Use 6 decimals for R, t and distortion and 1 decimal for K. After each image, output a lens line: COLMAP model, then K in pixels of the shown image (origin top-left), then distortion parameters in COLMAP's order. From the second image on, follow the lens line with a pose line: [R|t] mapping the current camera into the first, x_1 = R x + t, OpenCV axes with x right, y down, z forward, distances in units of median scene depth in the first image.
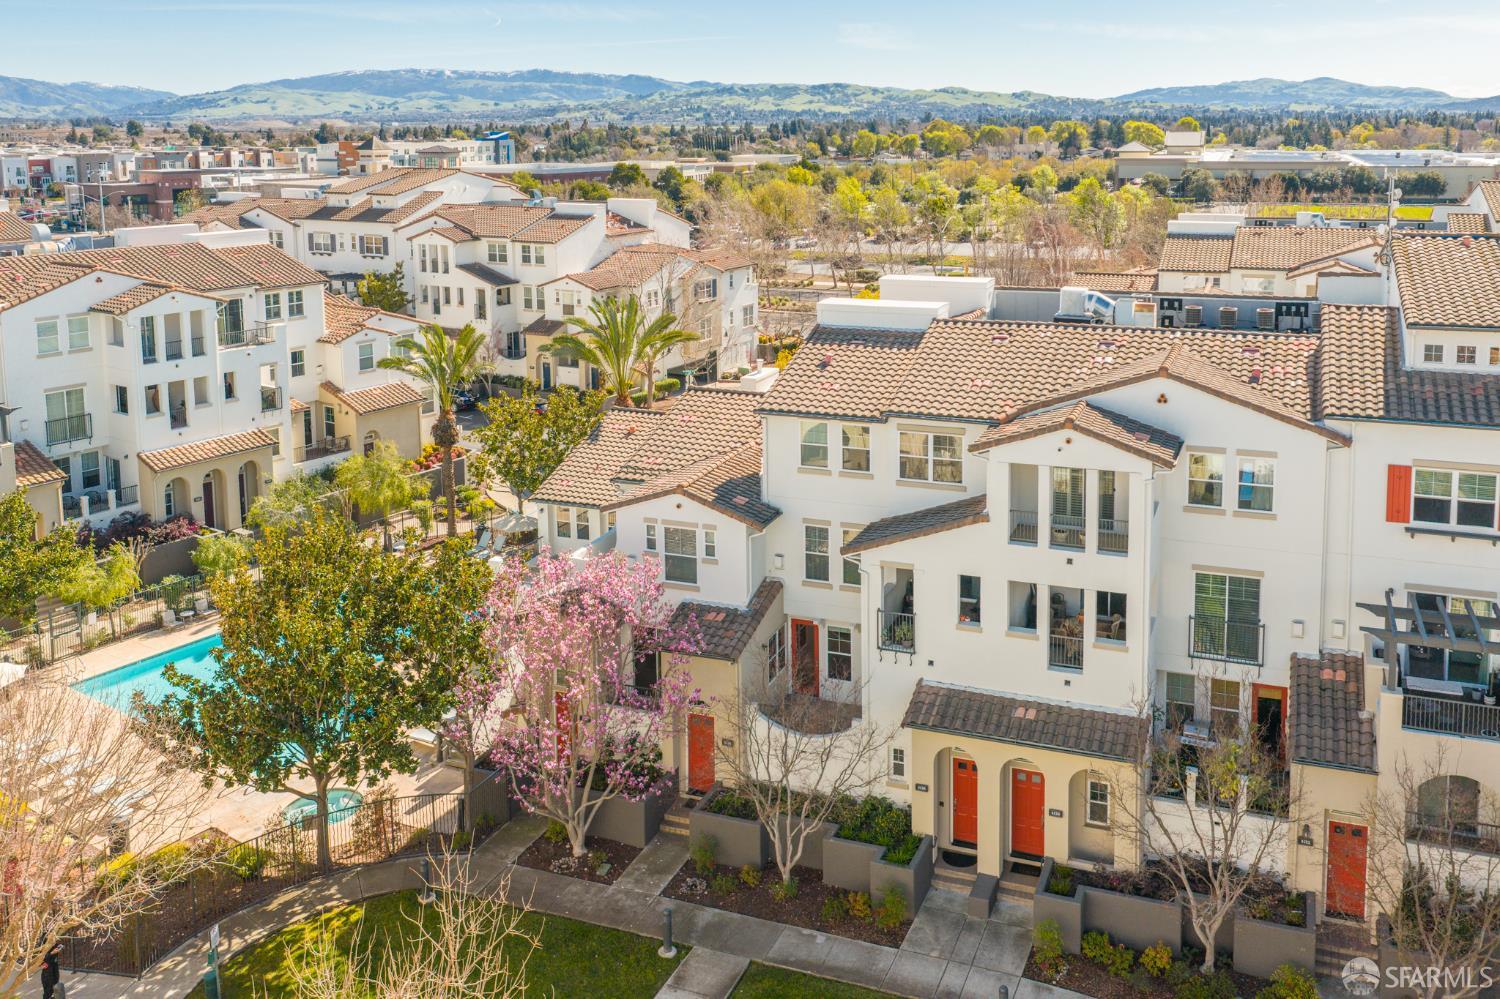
lens RADIAL K [[1210.5, 0, 750.0], [0, 1210.5, 499.5], [0, 0, 1]] dist [0.001551, 0.003938]
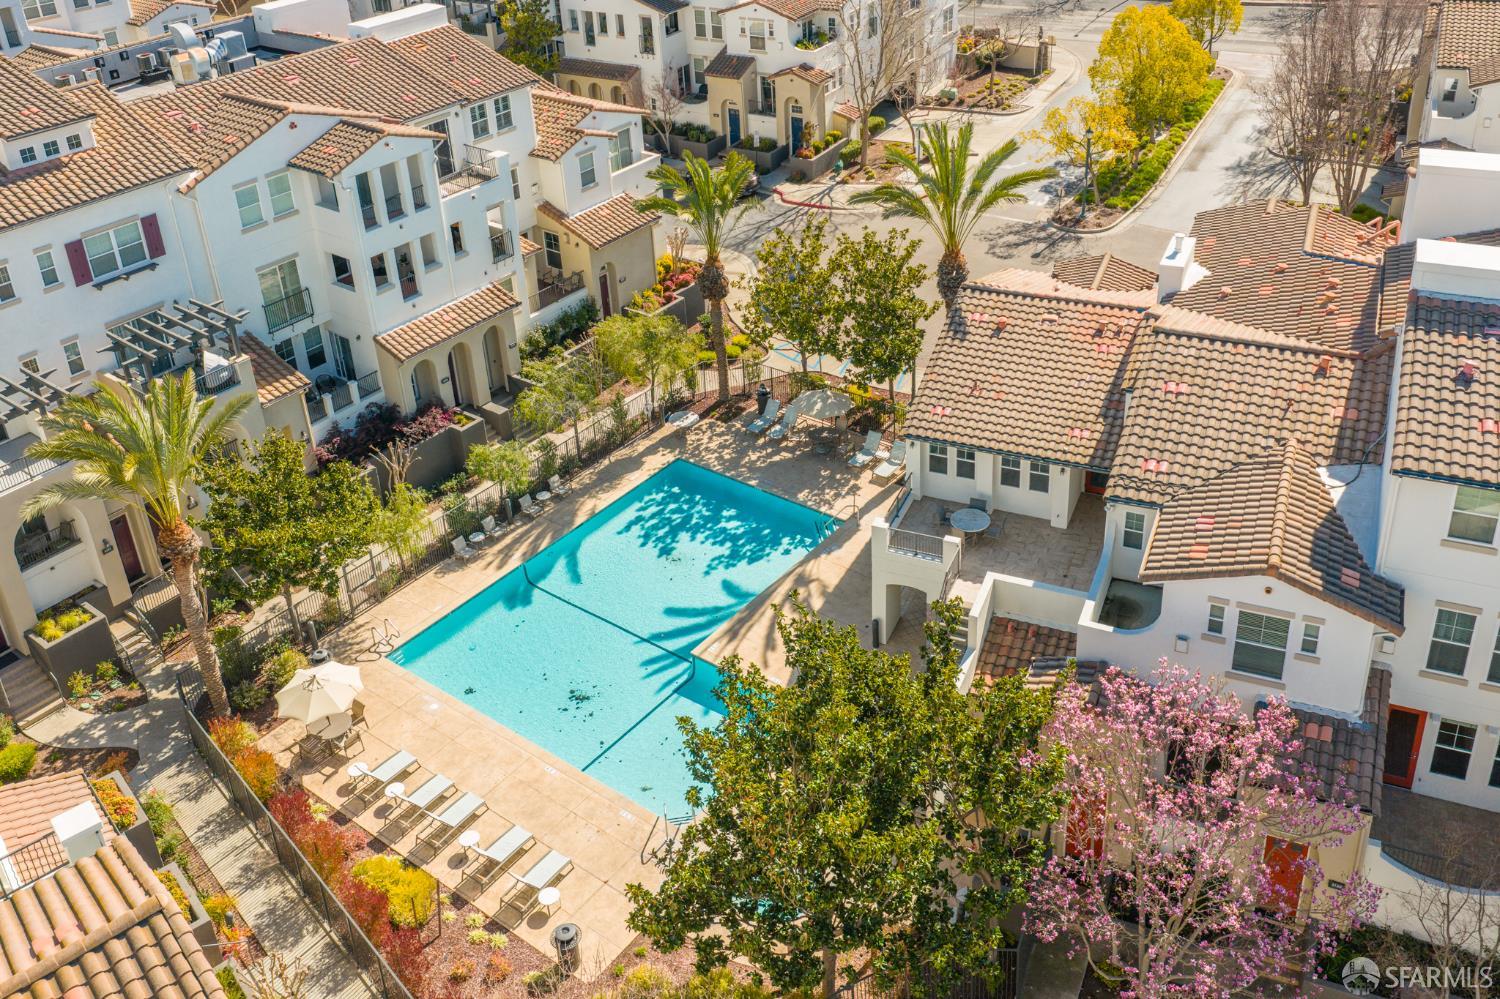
lens RADIAL K [[1177.0, 0, 750.0], [0, 1177.0, 499.5], [0, 0, 1]] dist [0.083067, -0.110745]
pose [[0.997925, -0.038007, -0.051981, -0.194812], [0.052079, 0.951125, 0.304384, -0.166703], [0.037872, -0.306459, 0.951130, 0.168781]]
